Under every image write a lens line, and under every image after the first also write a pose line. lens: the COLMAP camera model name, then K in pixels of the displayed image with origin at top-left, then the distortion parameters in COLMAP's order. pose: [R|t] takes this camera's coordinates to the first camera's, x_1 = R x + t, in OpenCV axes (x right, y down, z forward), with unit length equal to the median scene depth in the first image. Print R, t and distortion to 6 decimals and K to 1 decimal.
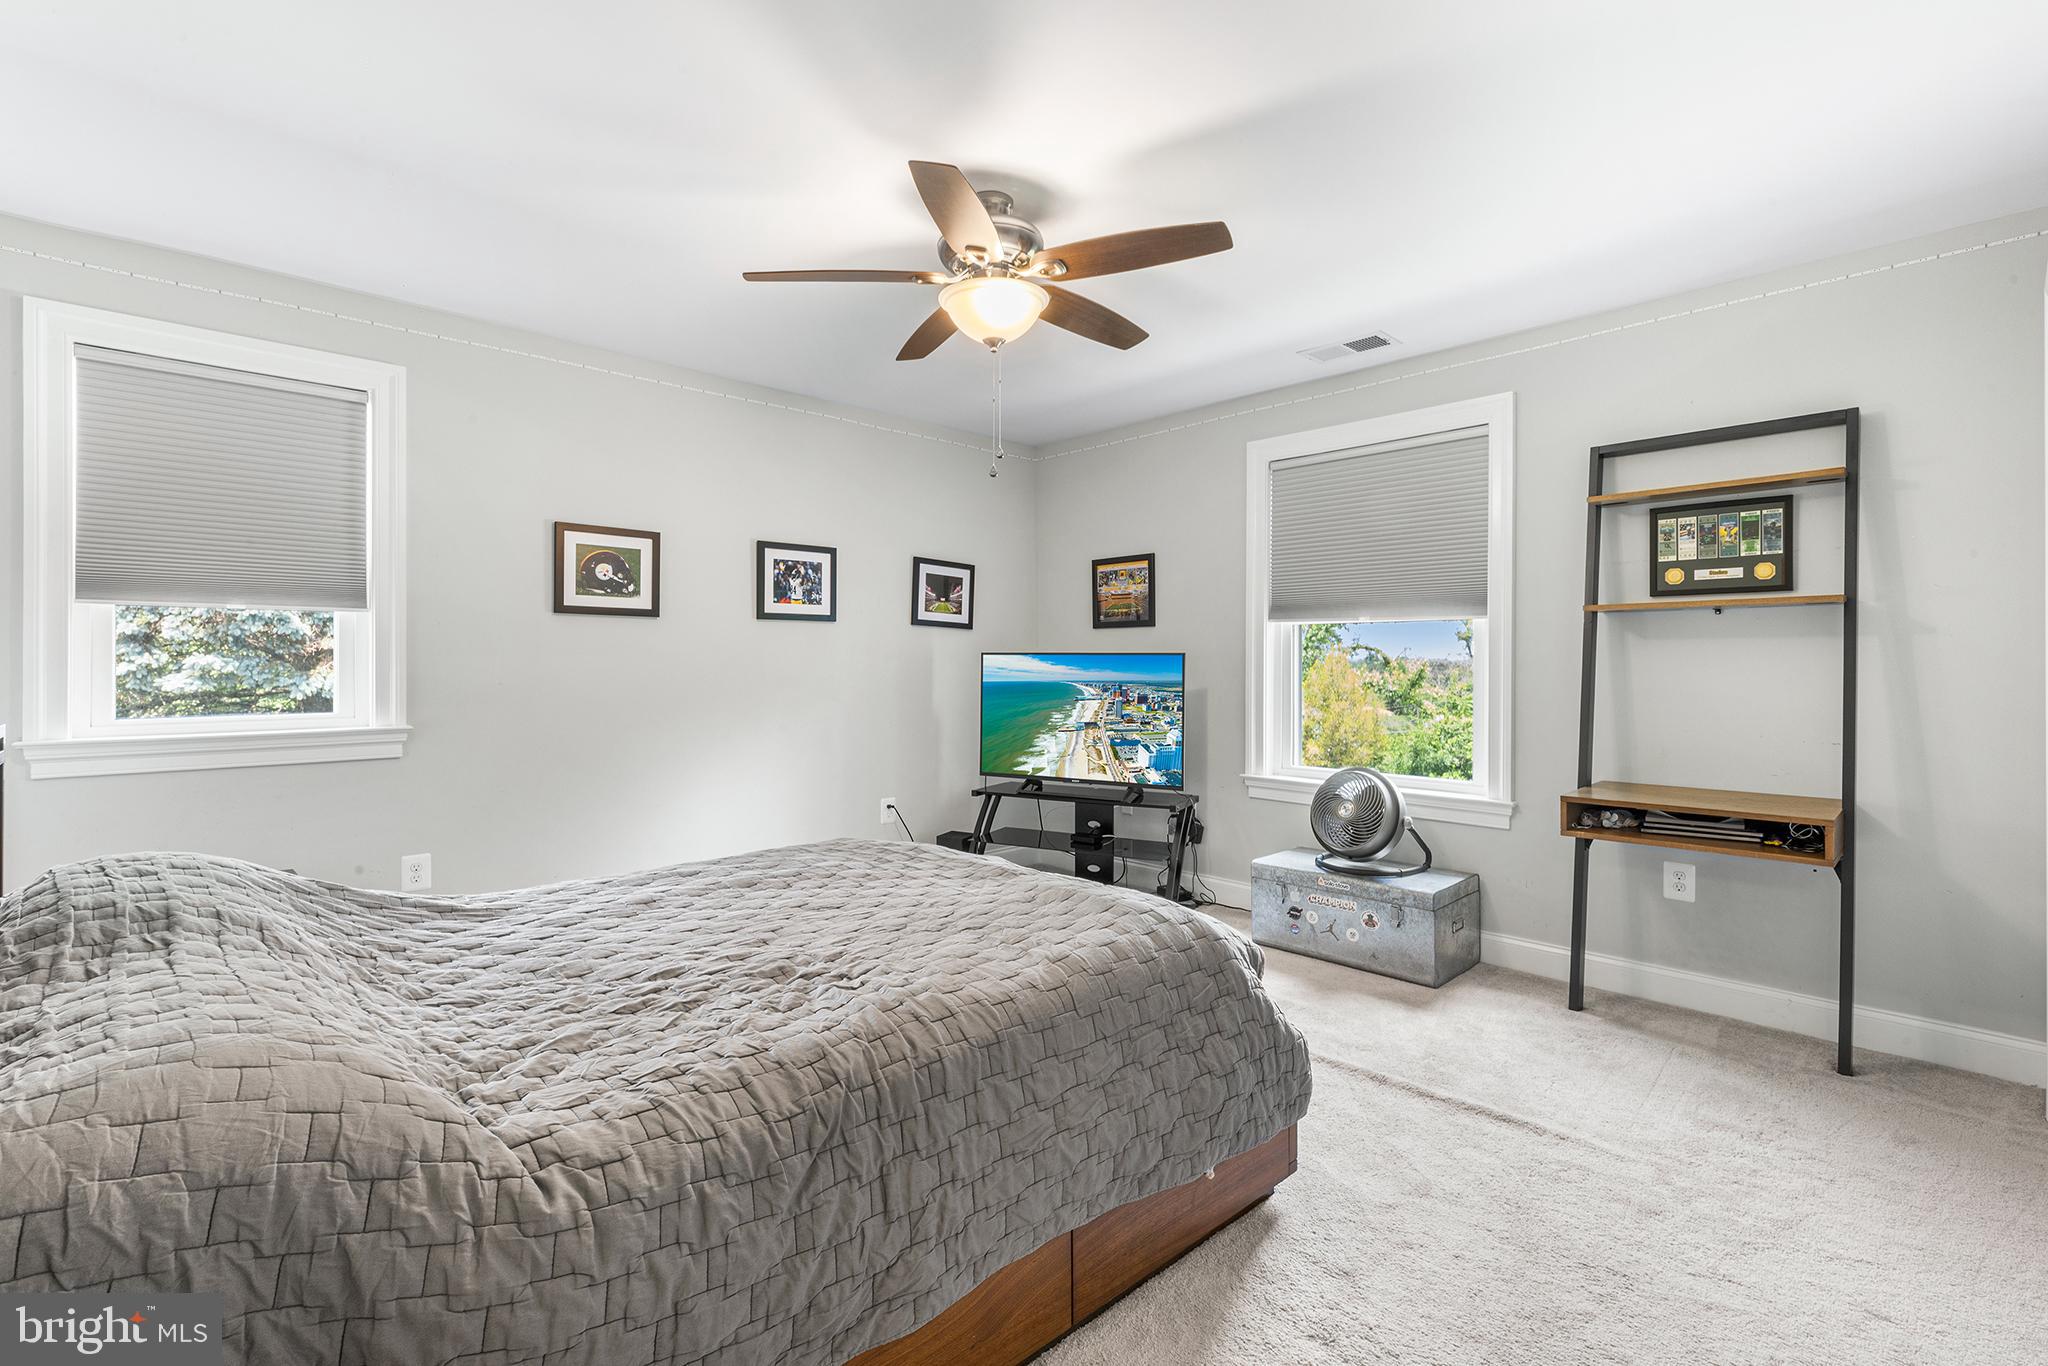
lens RADIAL K [[942.1, 0, 1034.7], [0, 942.1, 671.1], [0, 0, 1]] dist [-0.000479, -0.000204]
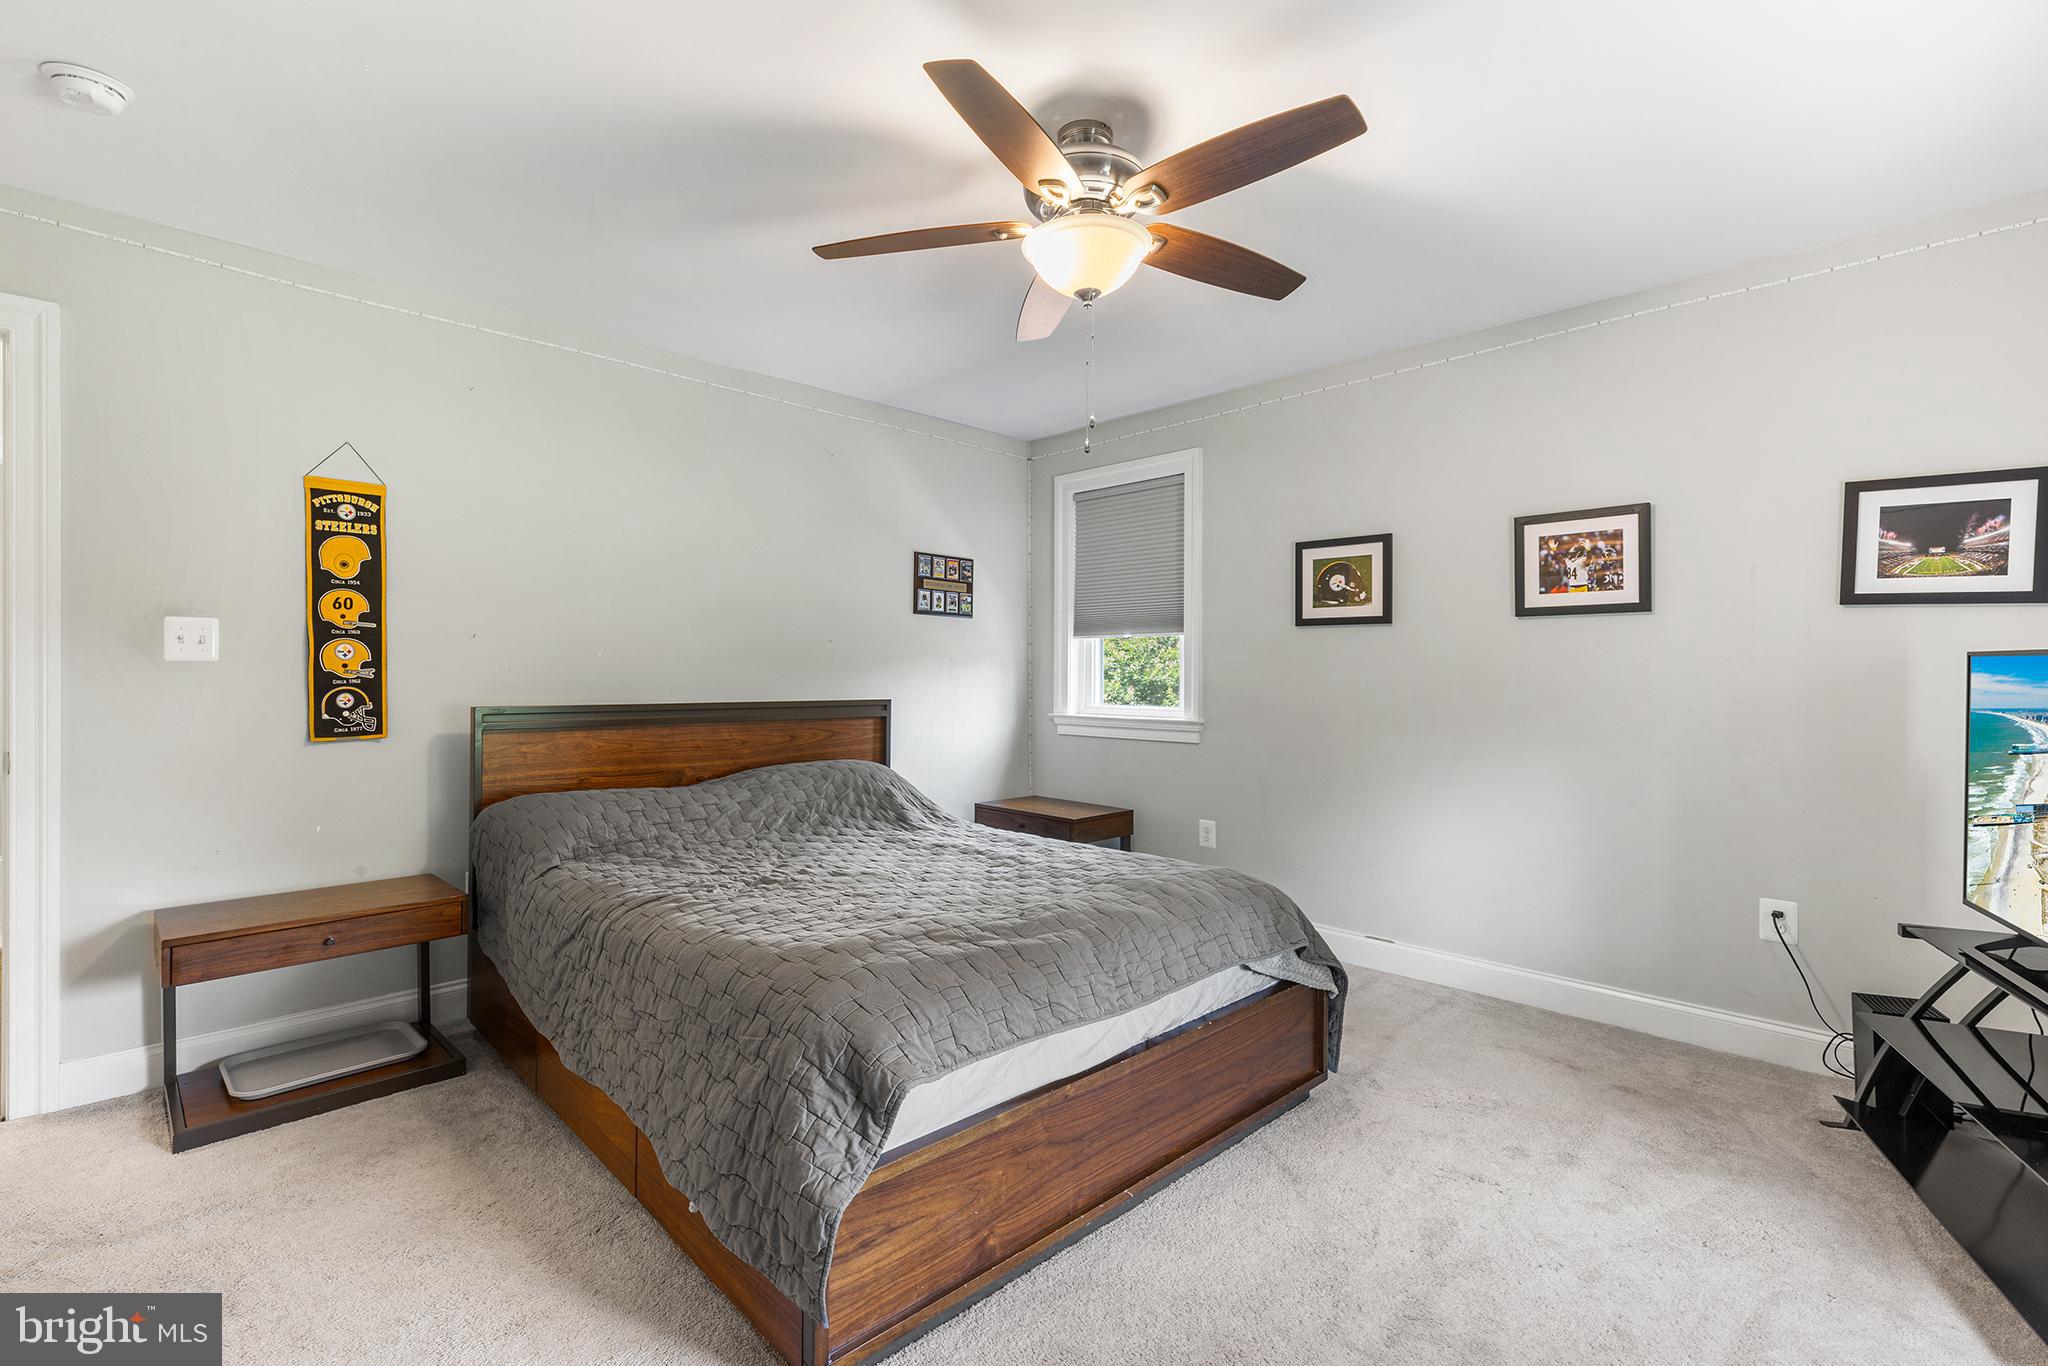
lens RADIAL K [[942.1, 0, 1033.4], [0, 942.1, 680.1], [0, 0, 1]] dist [-0.000479, -0.000204]
pose [[0.001309, -0.002069, -0.999997, 0.495049], [-0.018978, 0.999818, -0.002094, 0.007540], [0.999819, 0.018980, 0.001269, 0.587494]]
